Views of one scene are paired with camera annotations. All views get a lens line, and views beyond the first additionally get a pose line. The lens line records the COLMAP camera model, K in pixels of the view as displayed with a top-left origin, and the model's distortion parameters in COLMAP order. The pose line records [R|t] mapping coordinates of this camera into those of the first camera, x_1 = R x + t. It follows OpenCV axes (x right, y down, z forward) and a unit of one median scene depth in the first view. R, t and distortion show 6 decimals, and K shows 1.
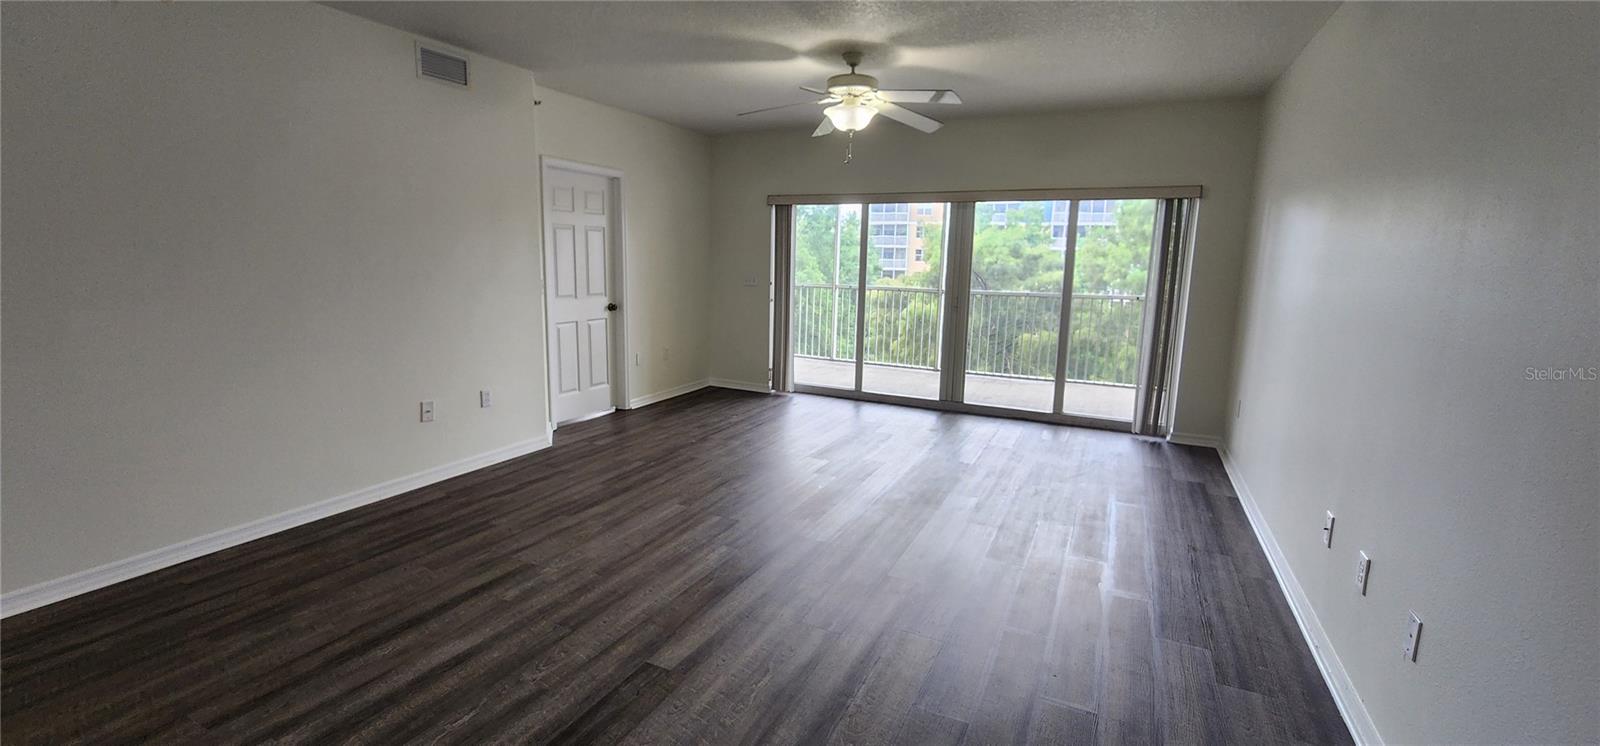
lens RADIAL K [[661.4, 0, 797.5], [0, 661.4, 361.0], [0, 0, 1]] dist [-0.006187, -0.000110]
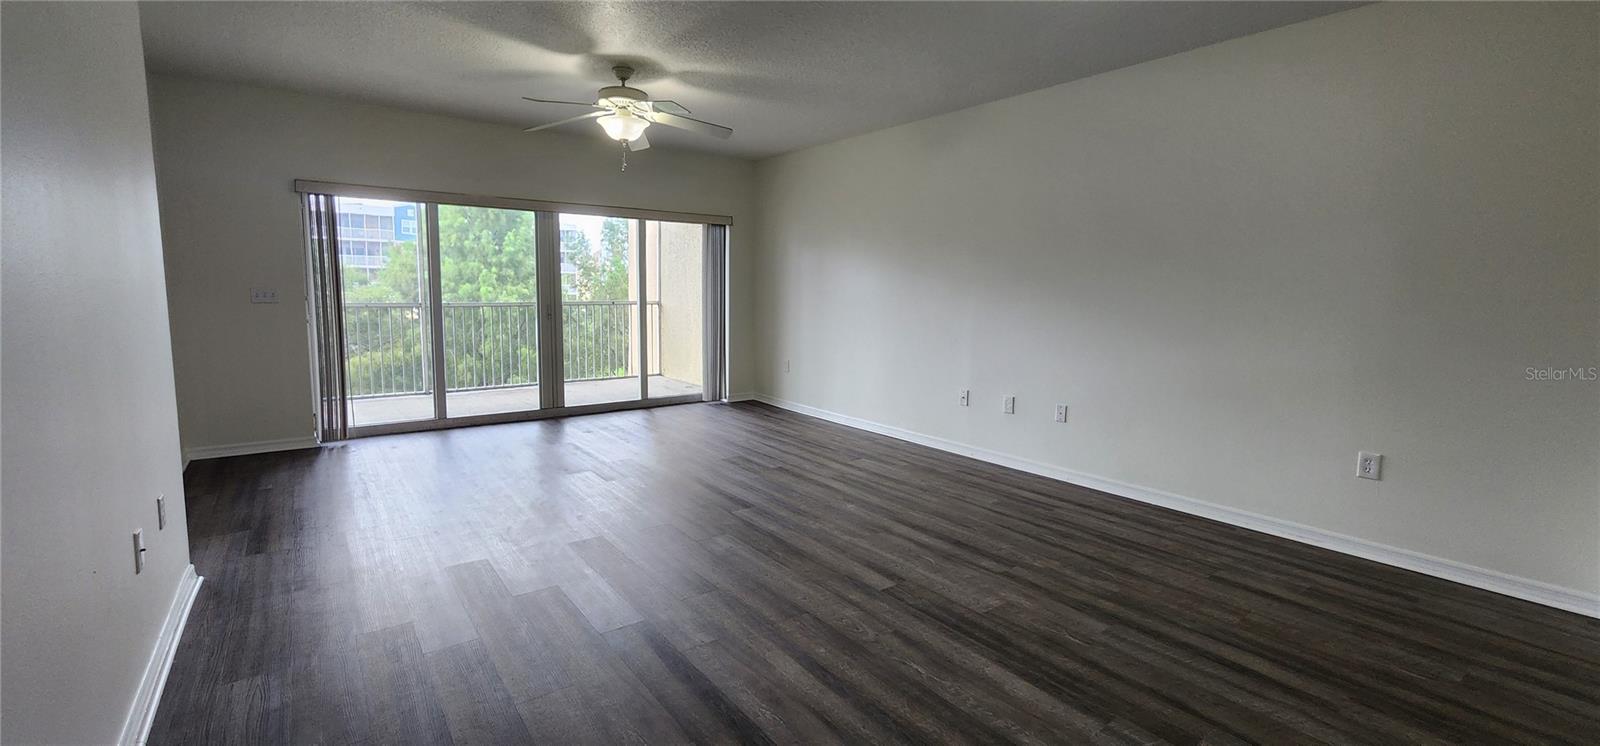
lens RADIAL K [[661.4, 0, 797.5], [0, 661.4, 361.0], [0, 0, 1]] dist [-0.006187, -0.000110]
pose [[0.449359, -0.111221, 0.886401, -0.595318], [0.134158, 0.989369, 0.056130, -0.020360], [-0.883220, 0.093696, 0.459503, 0.245063]]
